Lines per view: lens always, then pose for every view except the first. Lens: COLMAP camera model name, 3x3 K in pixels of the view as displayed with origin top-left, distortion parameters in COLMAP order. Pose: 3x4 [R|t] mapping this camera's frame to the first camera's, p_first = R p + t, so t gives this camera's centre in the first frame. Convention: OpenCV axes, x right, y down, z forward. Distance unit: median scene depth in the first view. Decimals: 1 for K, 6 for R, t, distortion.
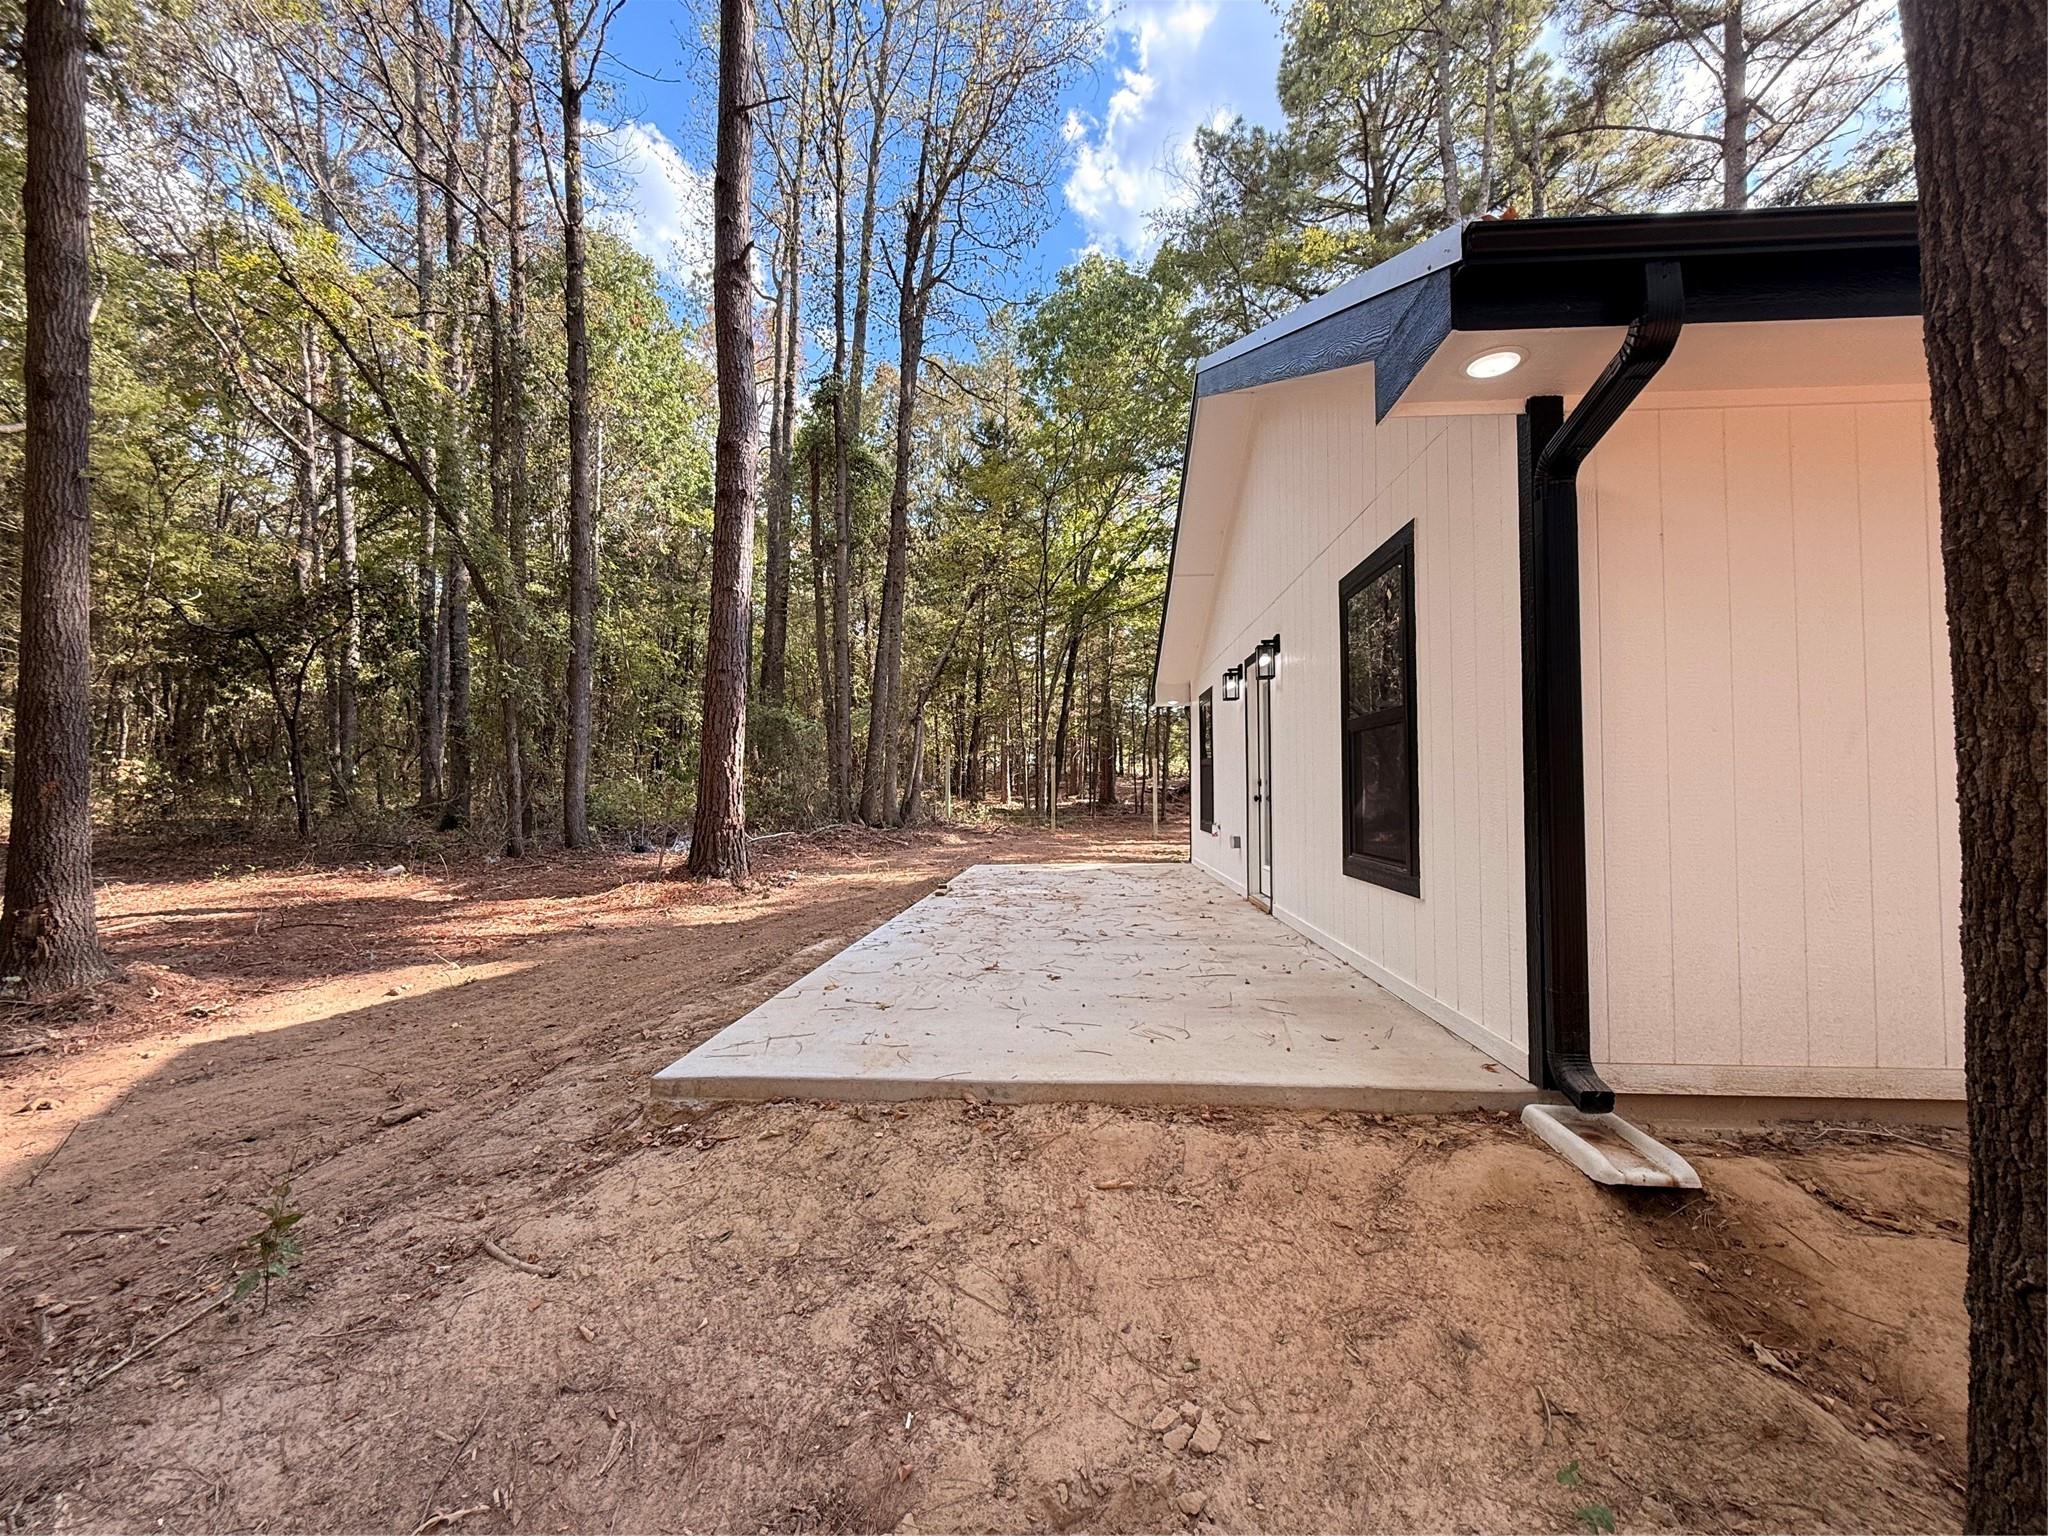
lens RADIAL K [[796.9, 0, 1024.0], [0, 796.9, 768.0], [0, 0, 1]] dist [-0.001011, -0.000199]
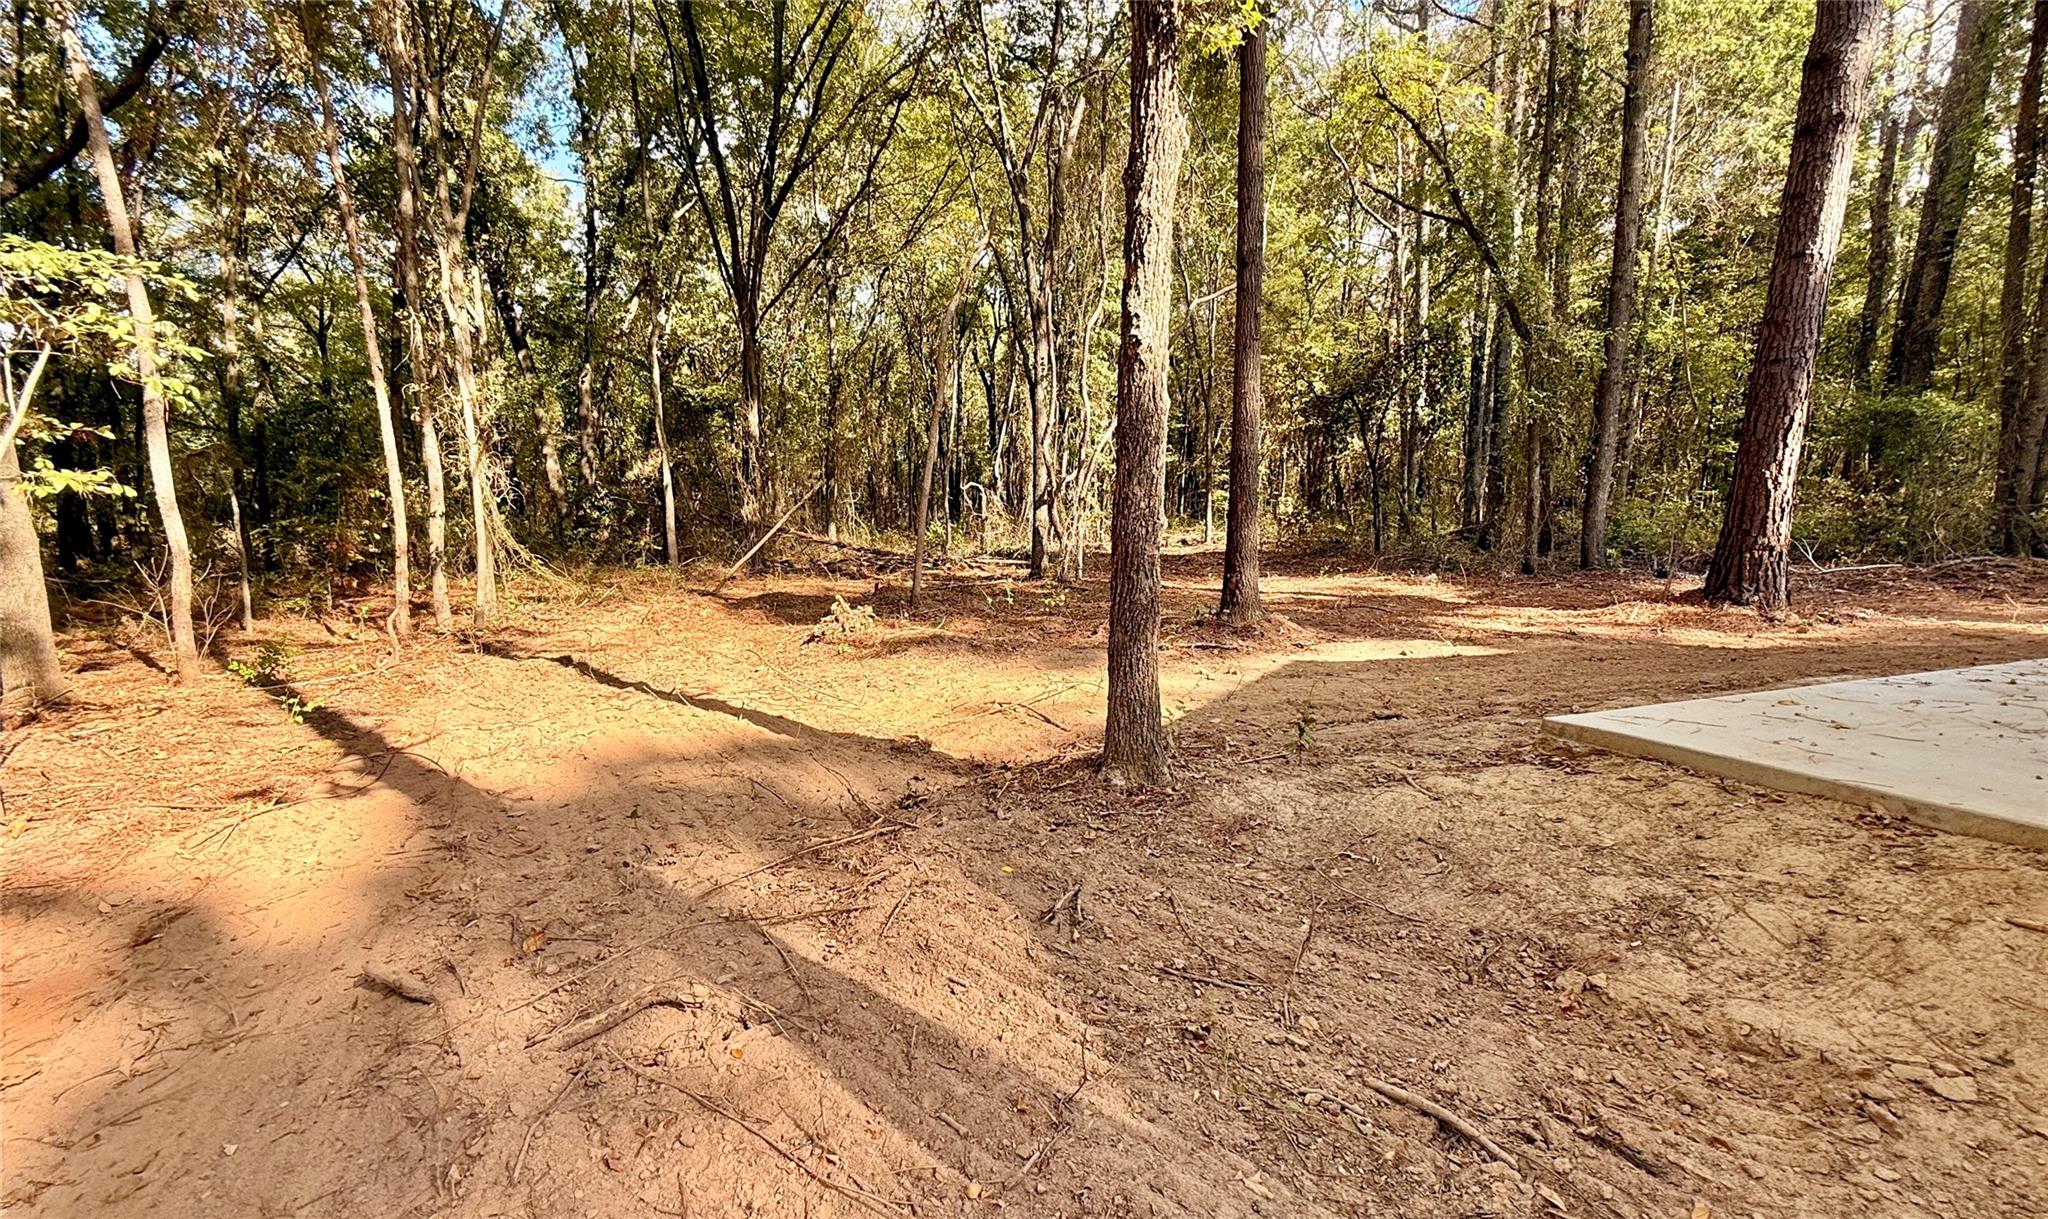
lens RADIAL K [[771.4, 0, 1024.0], [0, 771.4, 609.5], [0, 0, 1]] dist [0.008659, -0.000469]
pose [[0.392109, 0.110114, -0.913305, 0.093140], [0.022618, 0.991356, 0.129235, 0.013928], [0.919641, -0.071331, 0.386229, -0.062797]]
